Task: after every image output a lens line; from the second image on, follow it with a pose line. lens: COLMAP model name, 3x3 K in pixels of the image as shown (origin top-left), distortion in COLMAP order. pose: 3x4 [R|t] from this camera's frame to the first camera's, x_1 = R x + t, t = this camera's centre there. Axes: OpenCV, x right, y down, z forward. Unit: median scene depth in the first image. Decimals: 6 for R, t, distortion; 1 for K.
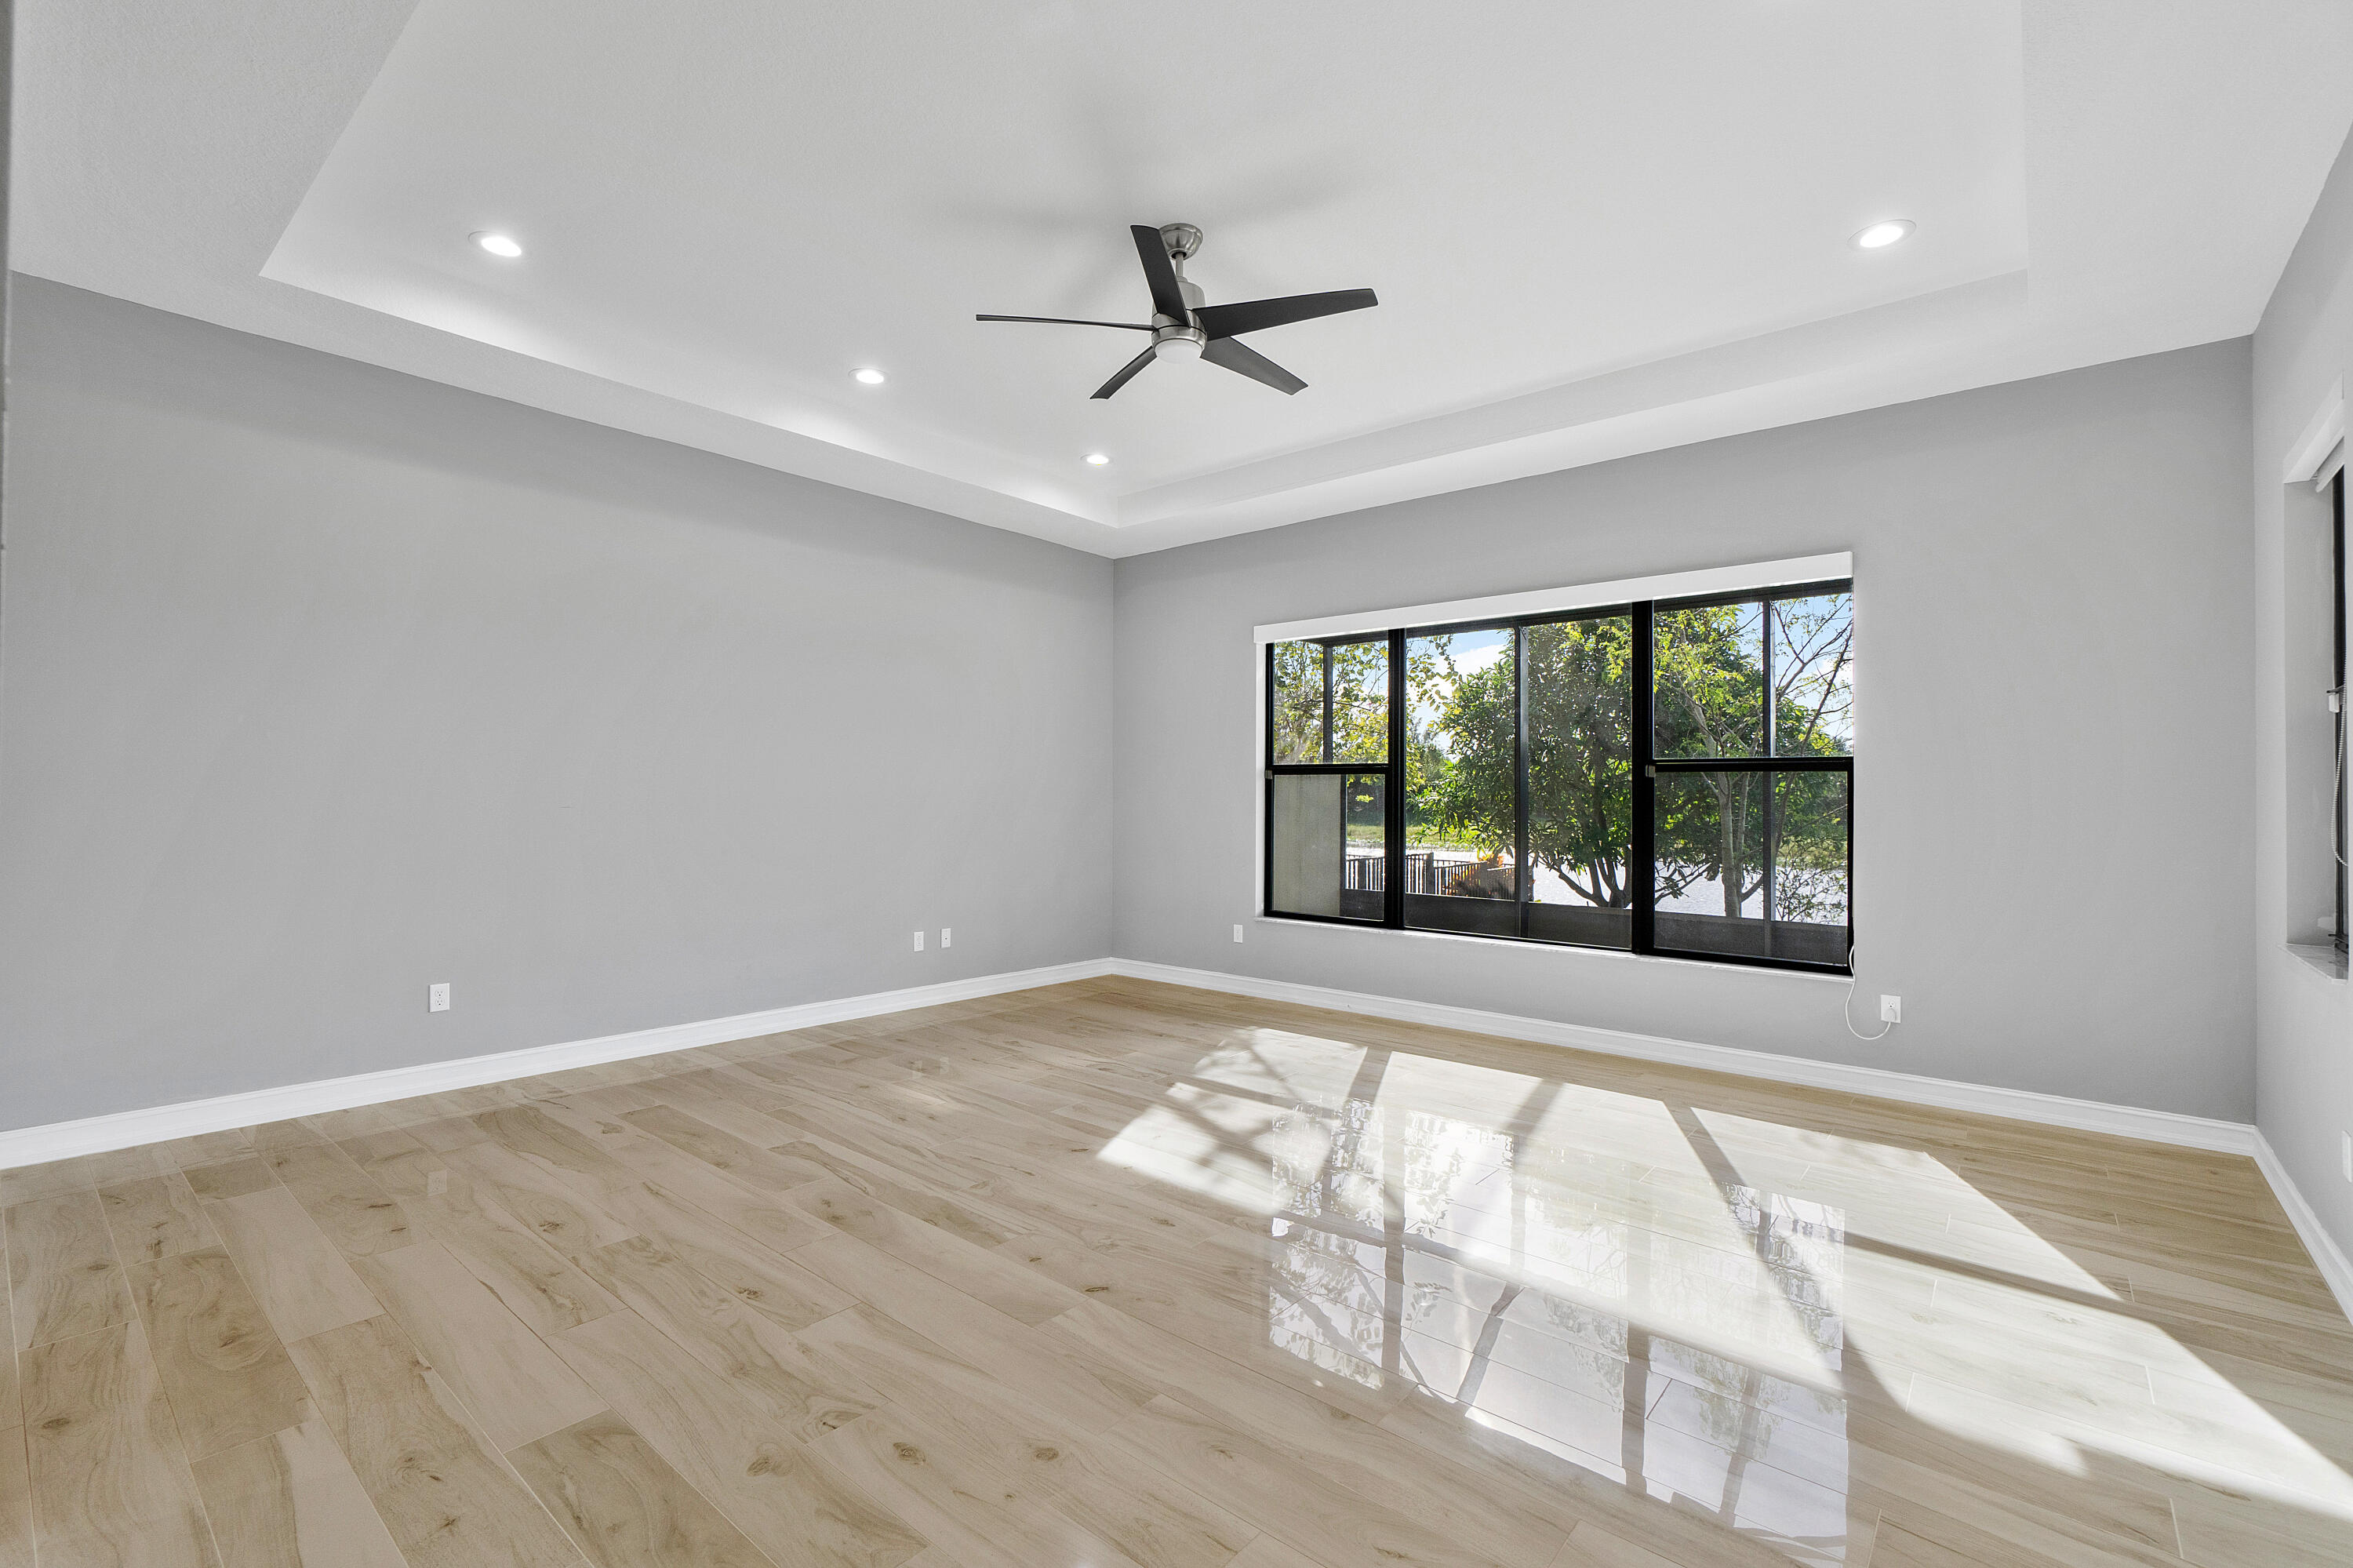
lens RADIAL K [[1033.3, 0, 1164.3], [0, 1033.3, 792.0], [0, 0, 1]] dist [-0.001741, -0.000132]
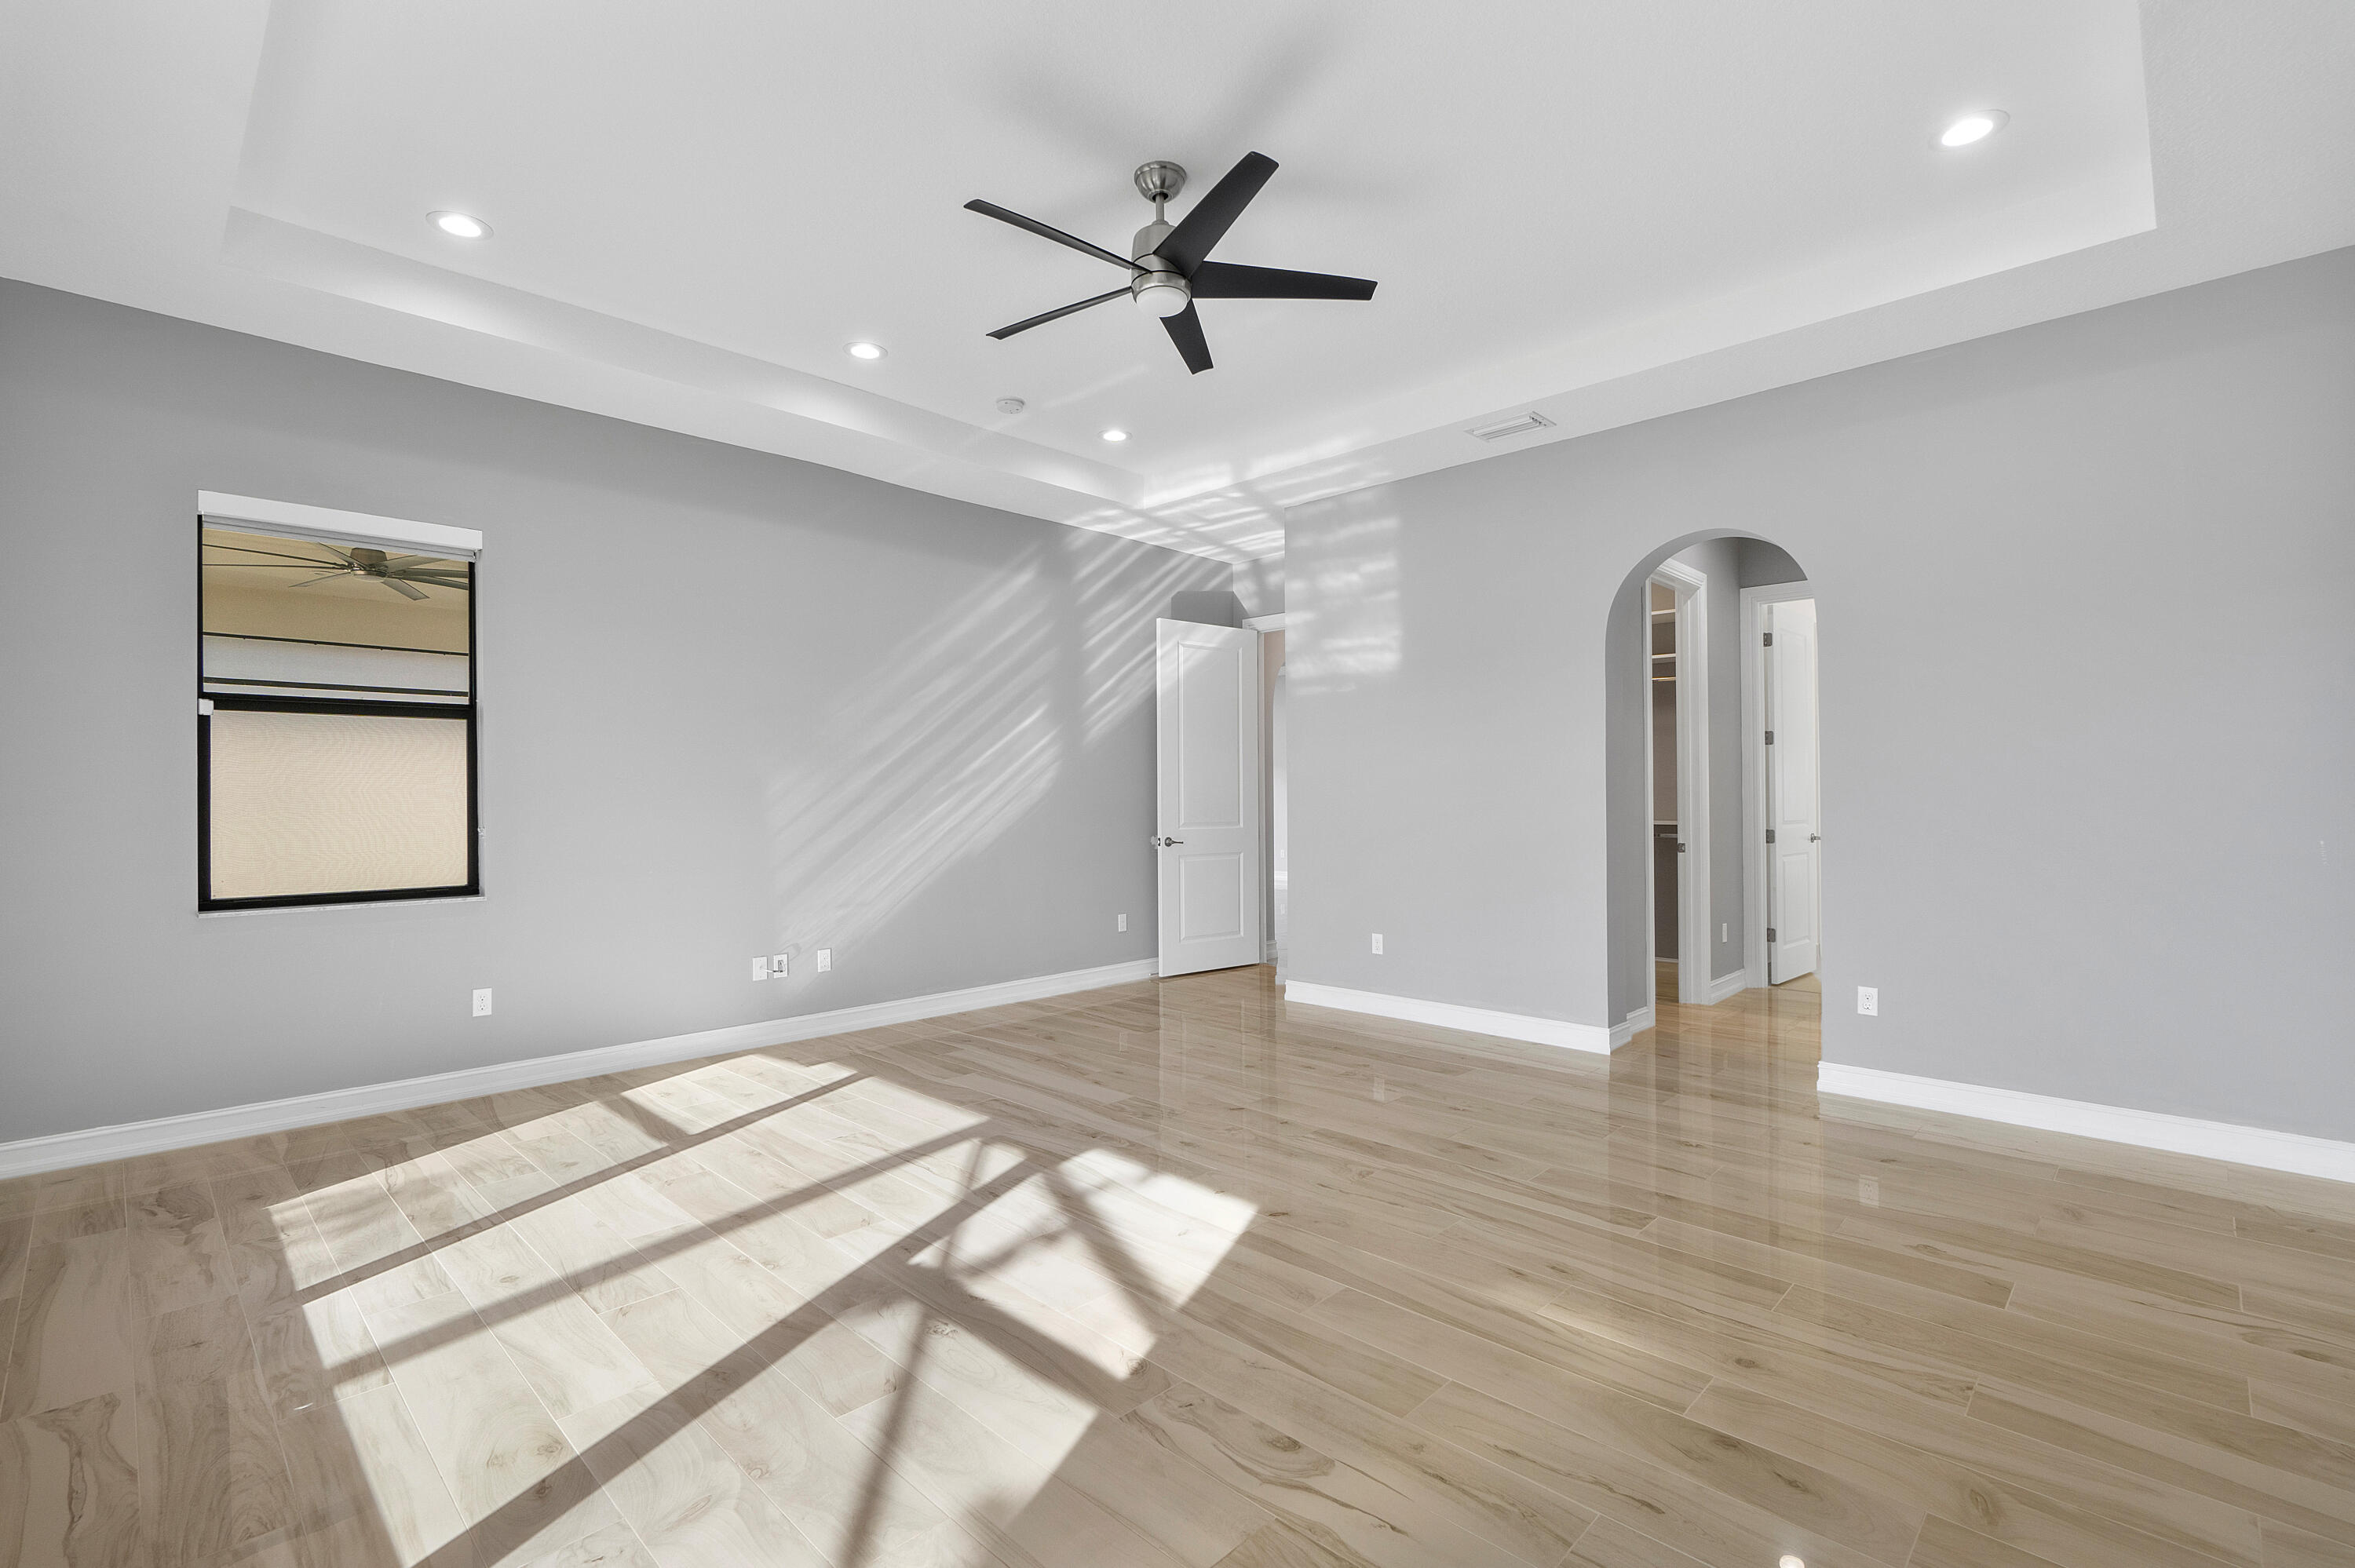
lens RADIAL K [[1034.0, 0, 1165.3], [0, 1034.0, 792.0], [0, 0, 1]] dist [-0.001741, -0.000132]
pose [[-0.997116, -0.007334, 0.075542, -0.052656], [-0.007970, 0.999935, -0.008115, 0.014407], [-0.075477, -0.008694, -0.997110, 1.882547]]
